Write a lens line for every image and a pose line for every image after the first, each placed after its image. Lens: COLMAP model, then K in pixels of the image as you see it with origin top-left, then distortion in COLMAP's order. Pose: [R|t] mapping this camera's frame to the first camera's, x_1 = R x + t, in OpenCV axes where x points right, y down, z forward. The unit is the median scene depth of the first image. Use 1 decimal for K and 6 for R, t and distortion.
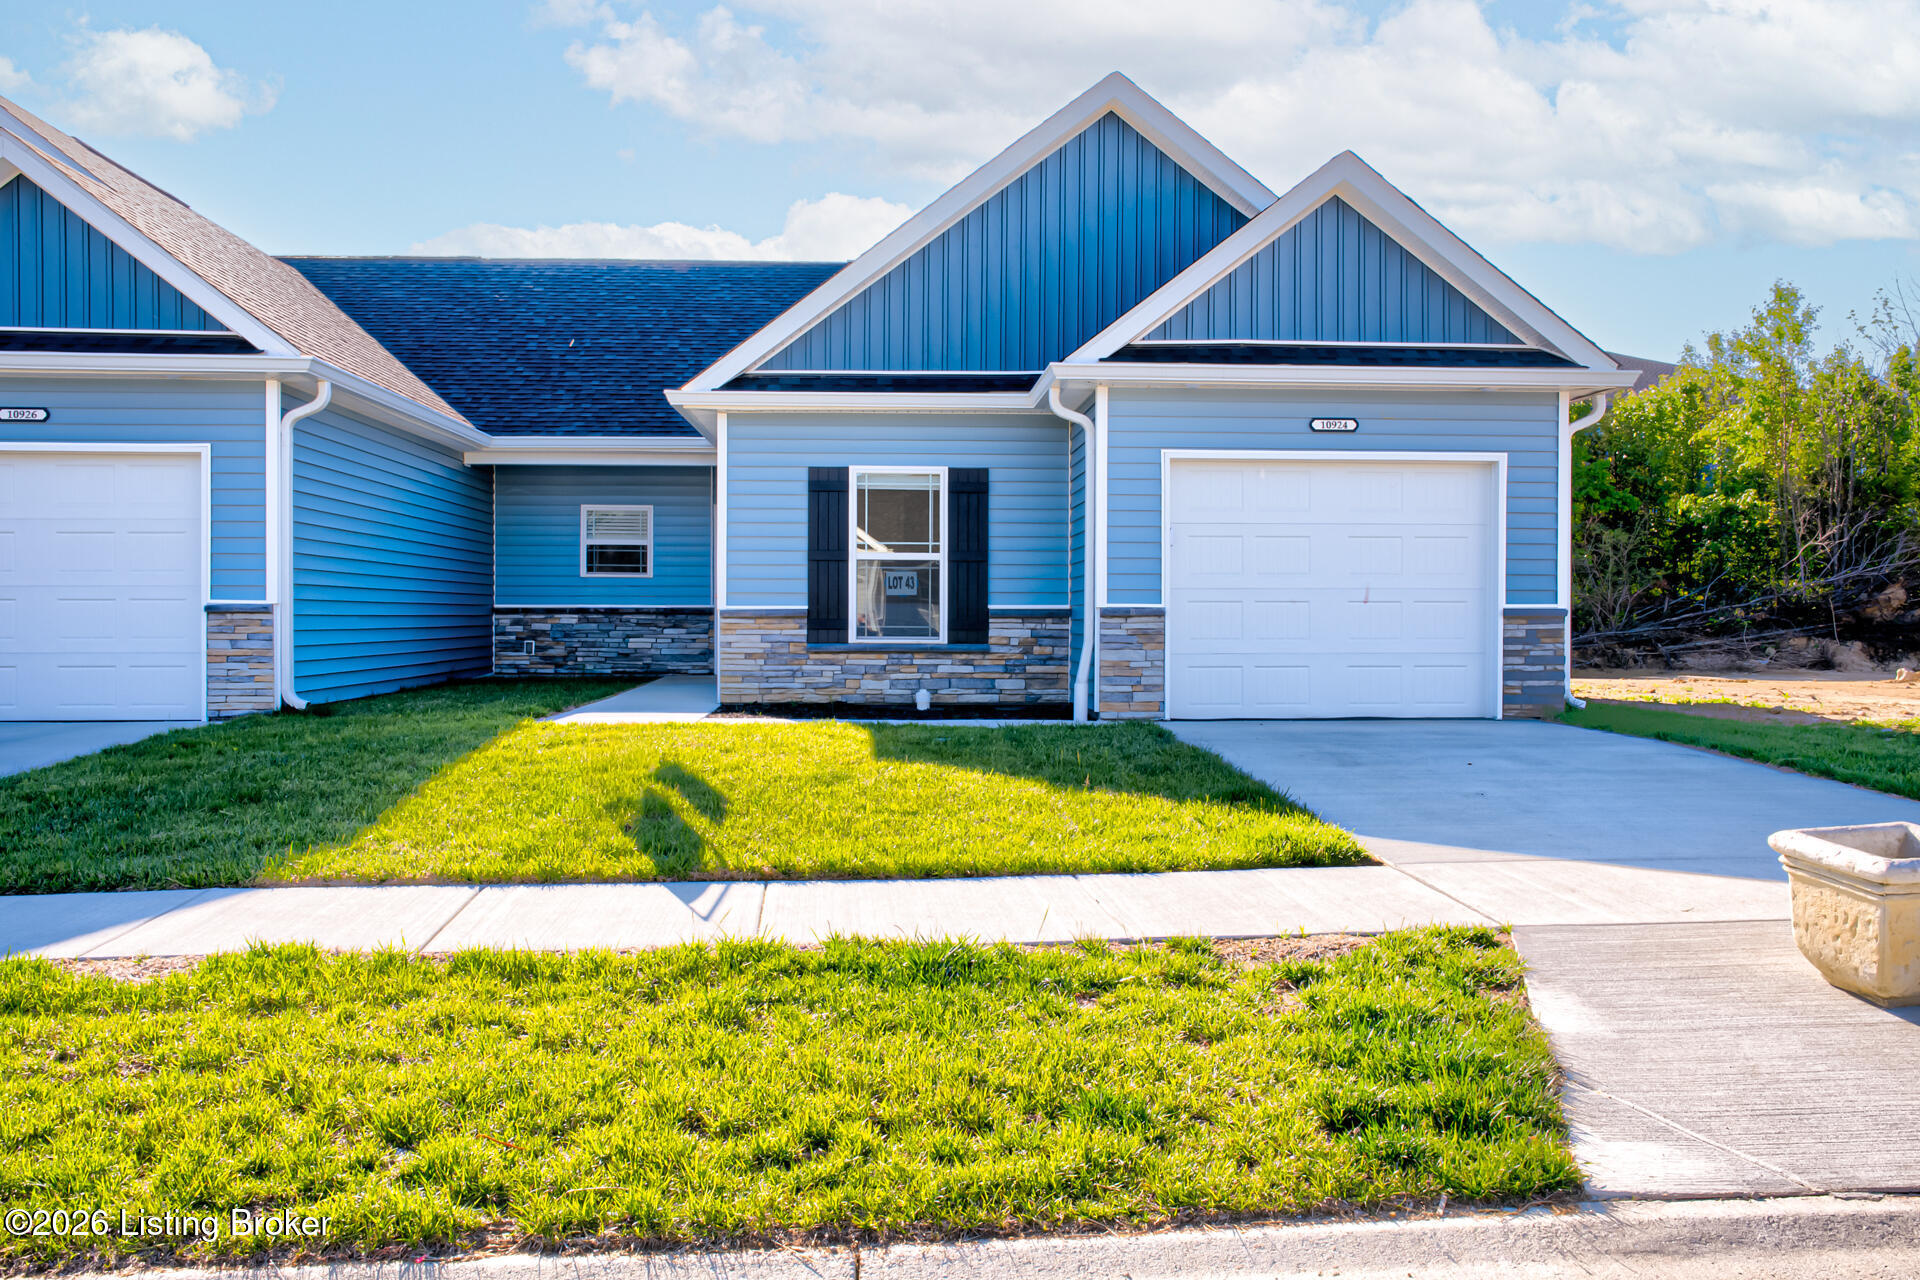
lens RADIAL K [[1646.2, 0, 962.1], [0, 1646.2, 632.4], [0, 0, 1]] dist [-0.002975, -0.000111]
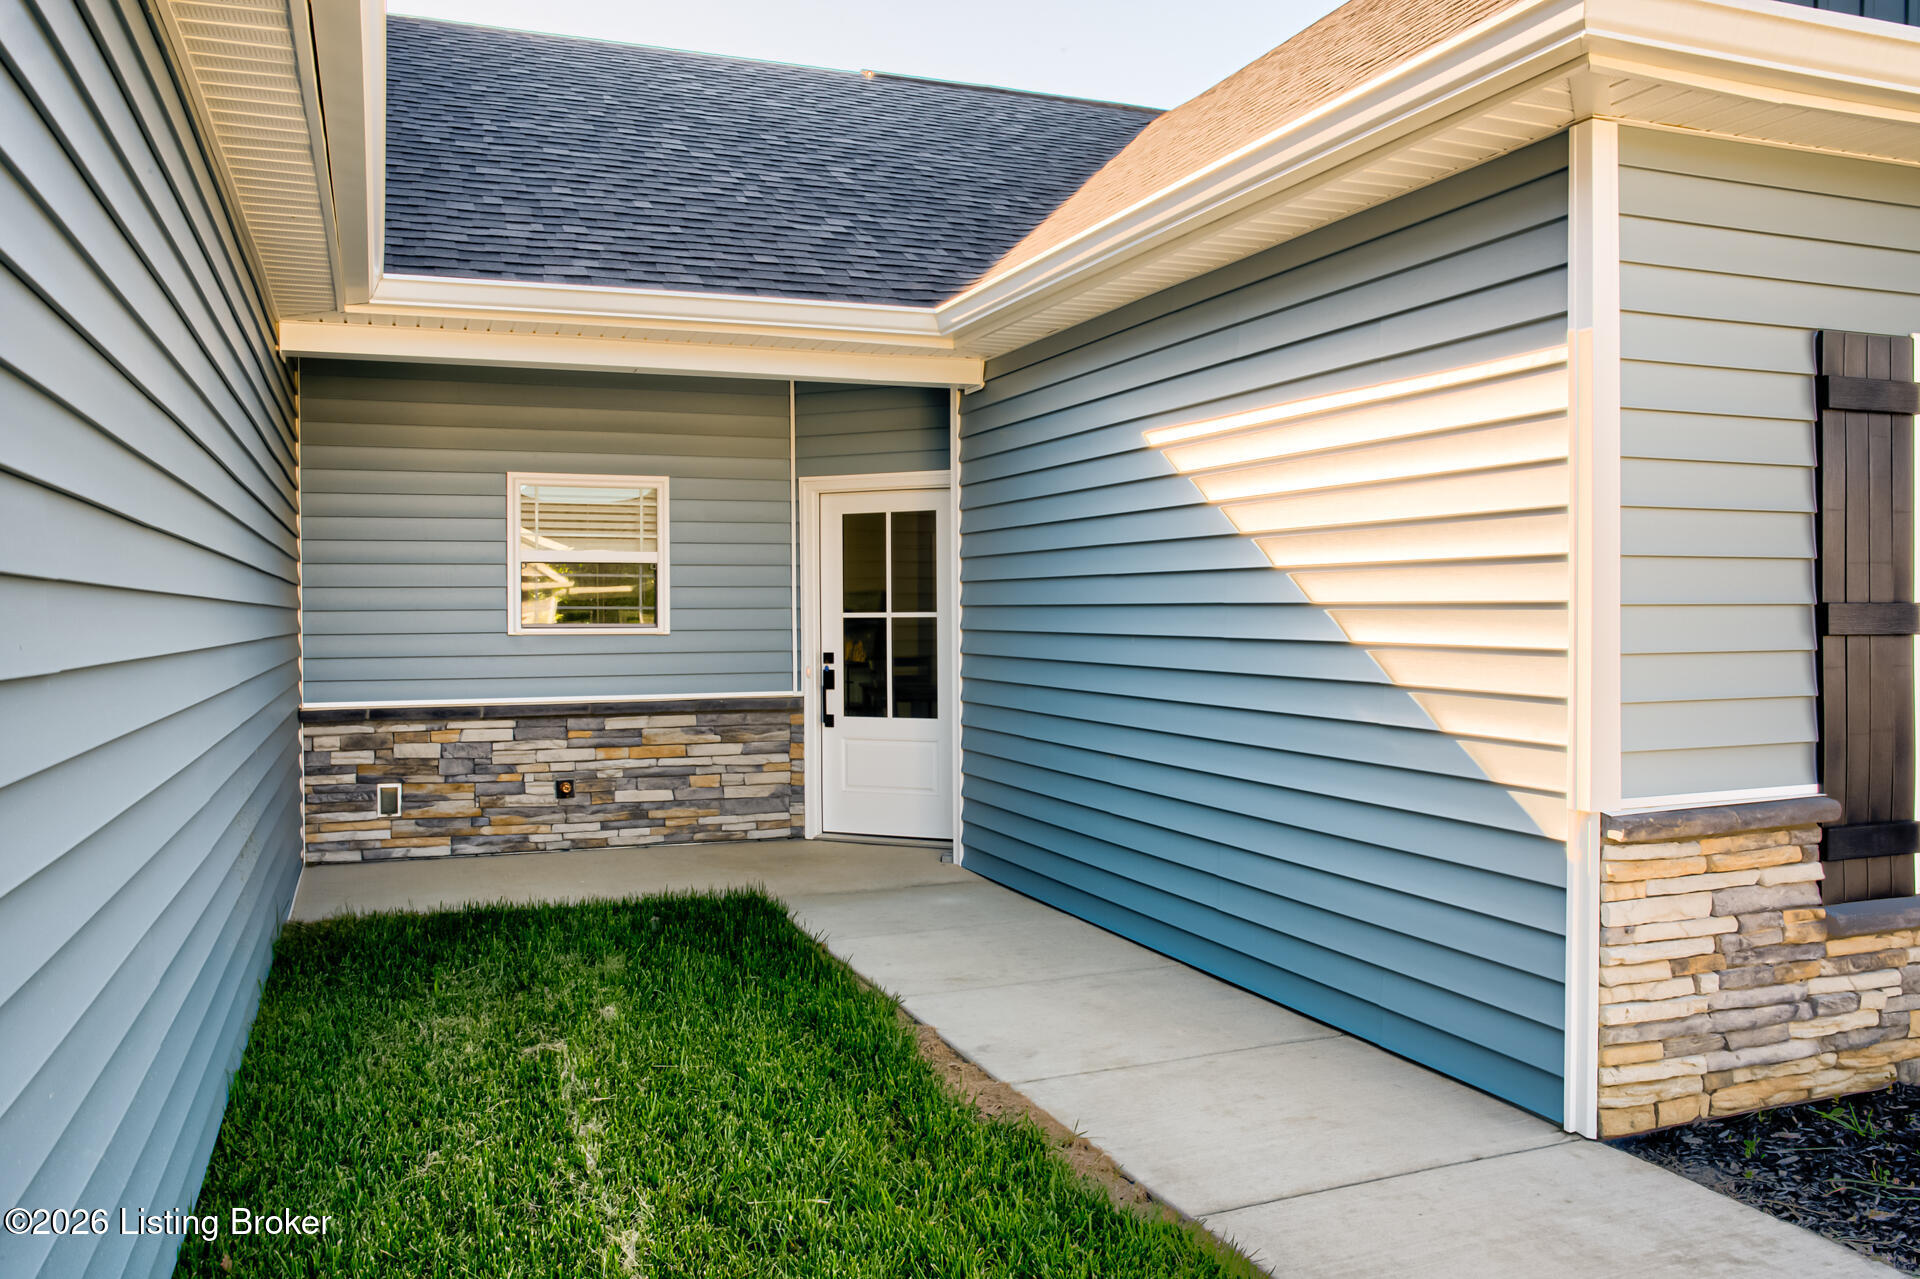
lens RADIAL K [[1517.6, 0, 962.1], [0, 1517.6, 643.8], [0, 0, 1]] dist [-0.009364, -0.002640]
pose [[0.949130, -0.014871, 0.314534, -0.244777], [0.011599, 0.999857, 0.012273, -0.035037], [-0.314672, -0.008001, 0.949167, 0.574744]]
